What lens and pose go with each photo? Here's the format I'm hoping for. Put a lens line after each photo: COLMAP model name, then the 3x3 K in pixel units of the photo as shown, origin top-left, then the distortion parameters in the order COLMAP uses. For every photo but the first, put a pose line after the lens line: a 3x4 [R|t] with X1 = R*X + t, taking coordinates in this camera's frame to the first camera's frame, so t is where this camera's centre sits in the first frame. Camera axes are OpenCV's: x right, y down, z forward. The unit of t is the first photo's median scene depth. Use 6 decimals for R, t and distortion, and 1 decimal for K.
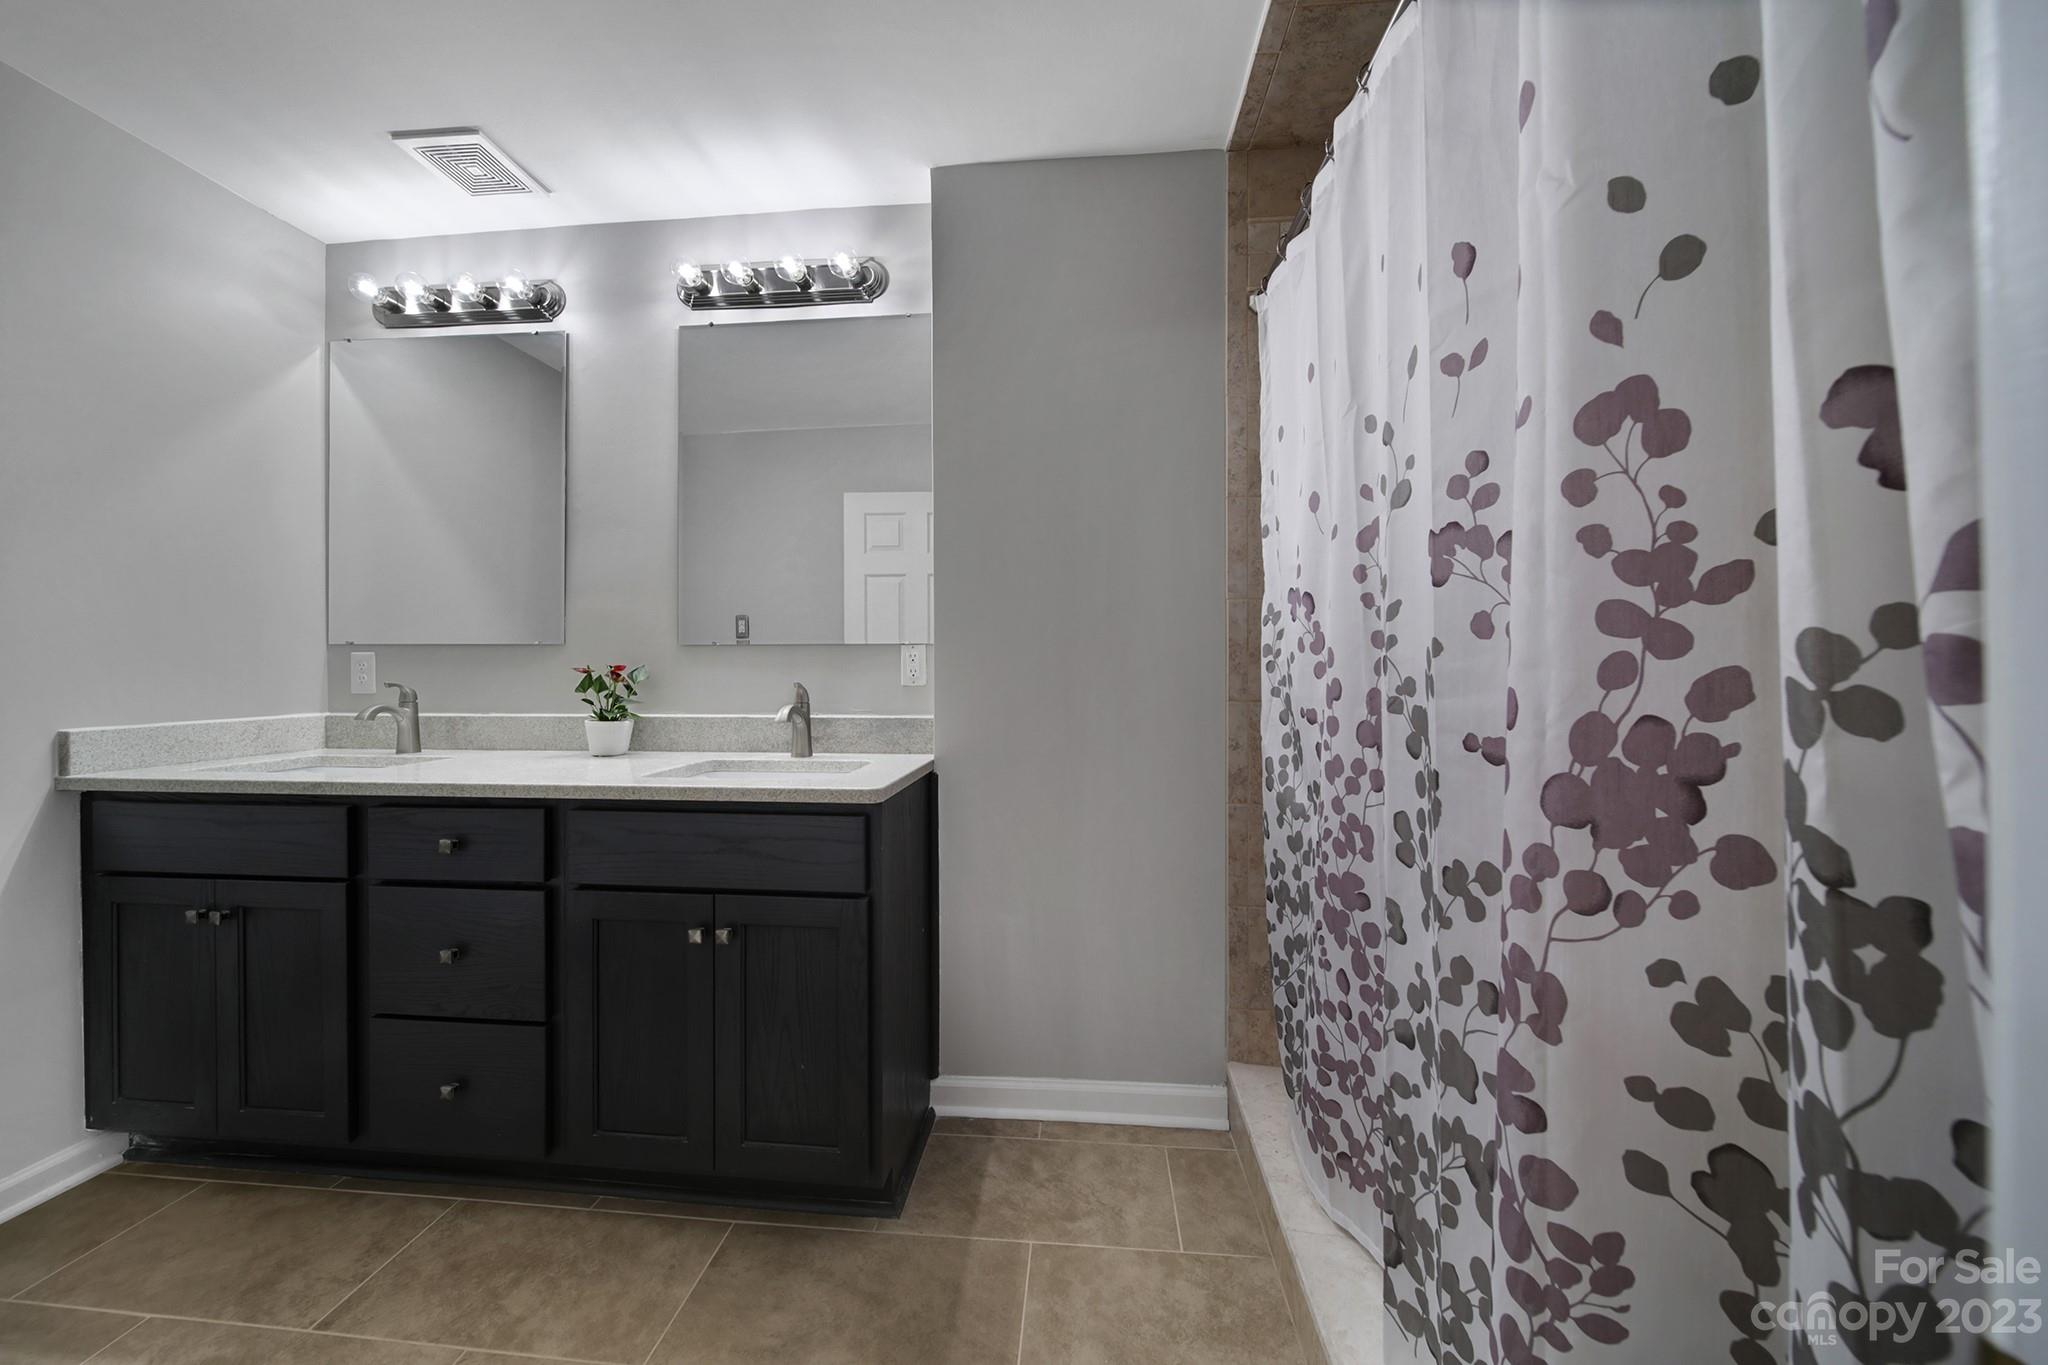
lens RADIAL K [[716.2, 0, 1025.0], [0, 716.2, 669.6], [0, 0, 1]] dist [-0.001117, -0.002336]
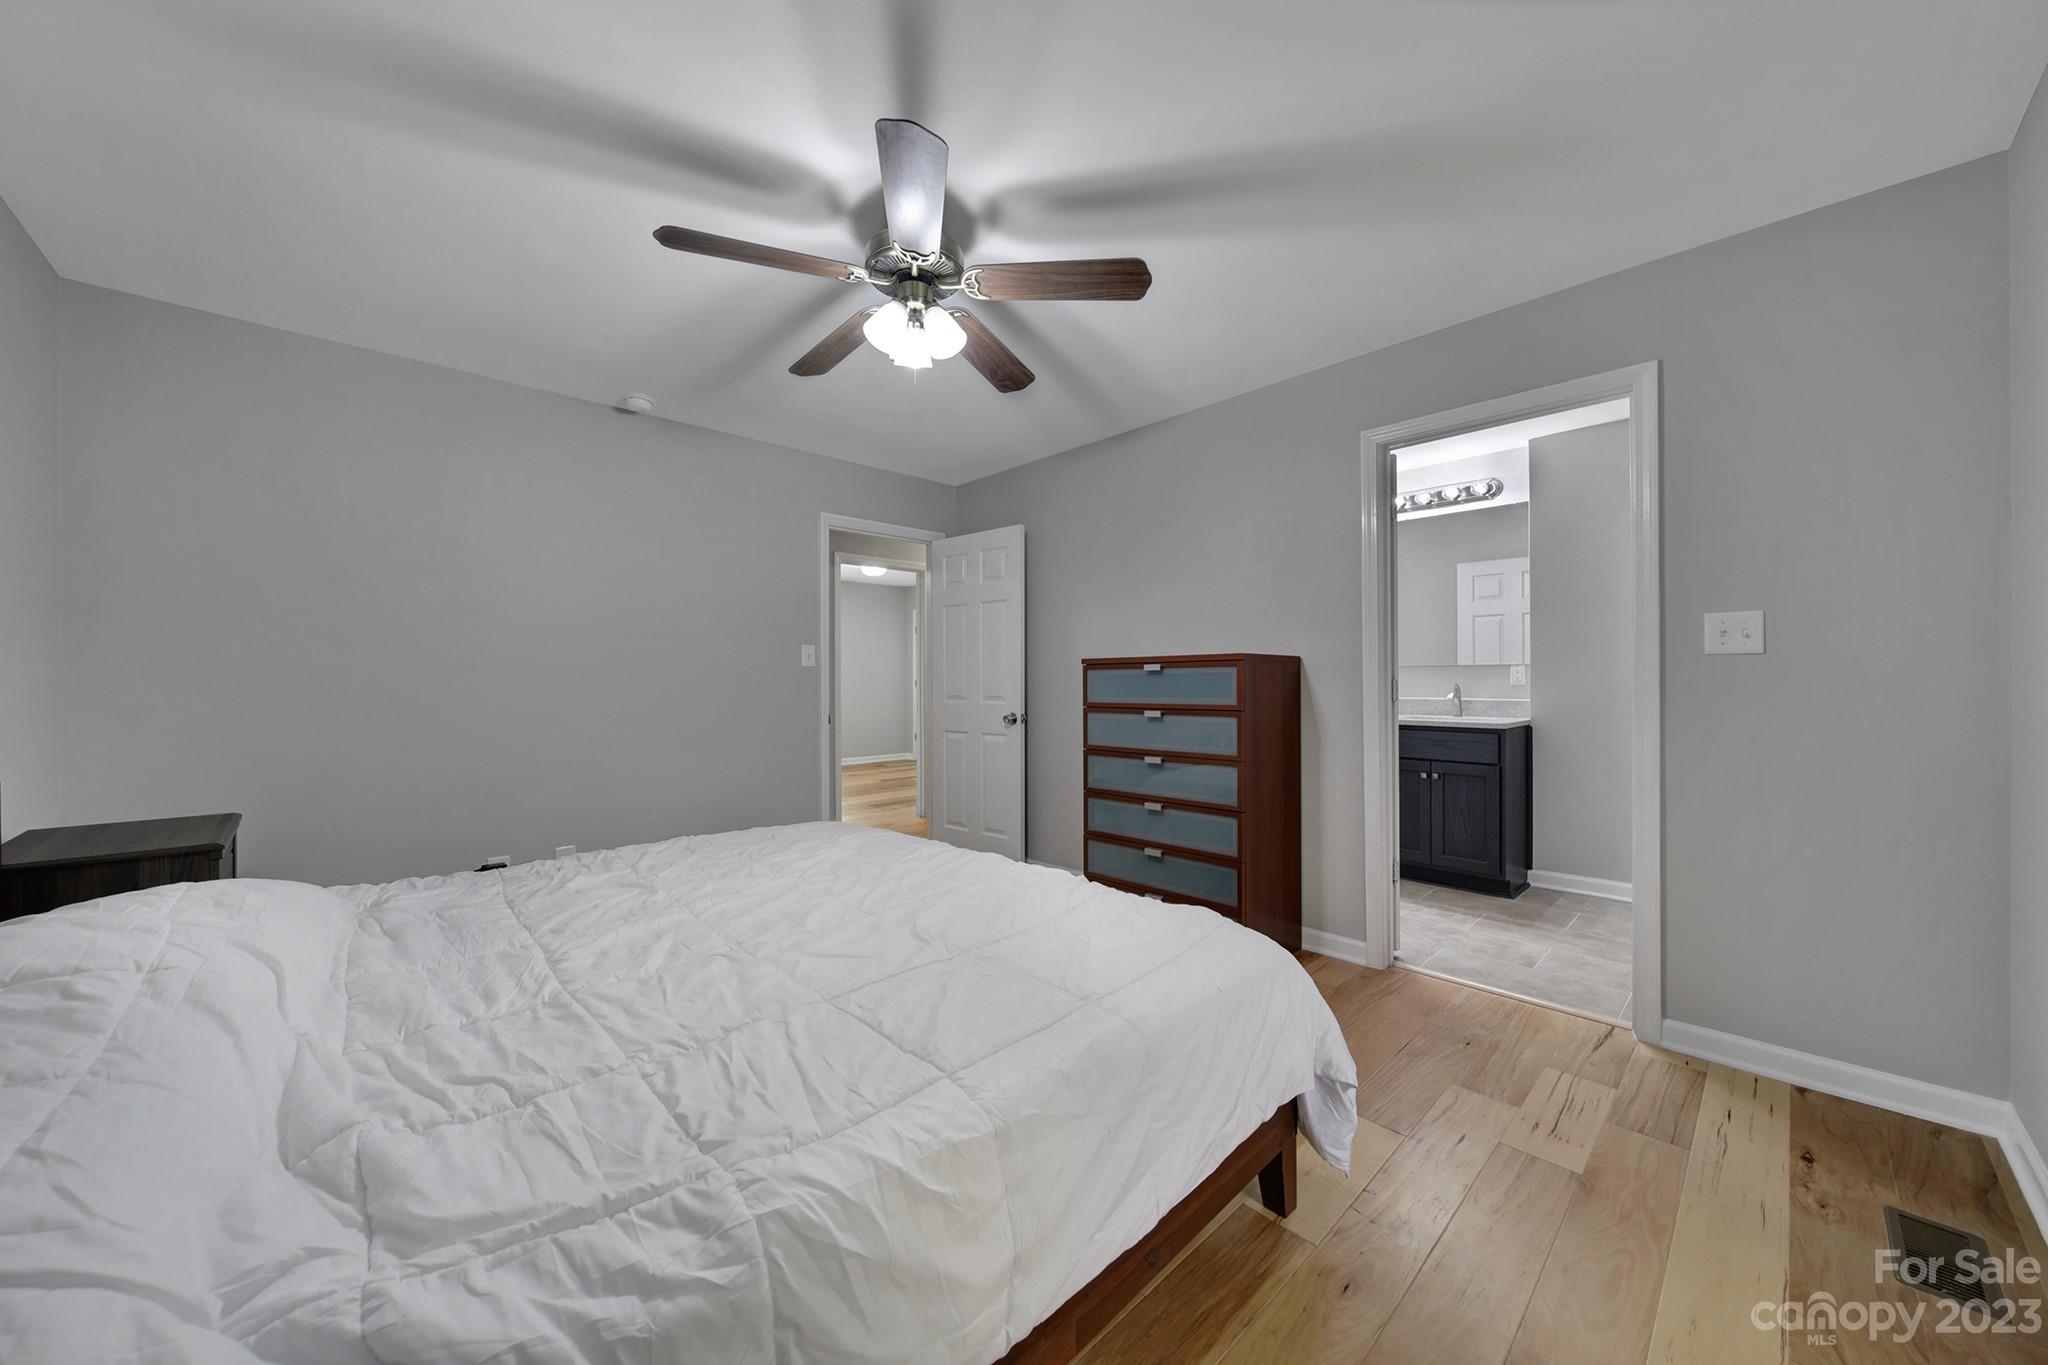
lens RADIAL K [[716.2, 0, 1025.0], [0, 716.2, 669.6], [0, 0, 1]] dist [-0.001117, -0.002336]
pose [[0.743093, -0.001892, -0.669186, 0.176587], [-0.007545, 0.999909, -0.011205, 0.011982], [0.669146, 0.013376, 0.743011, -1.552765]]
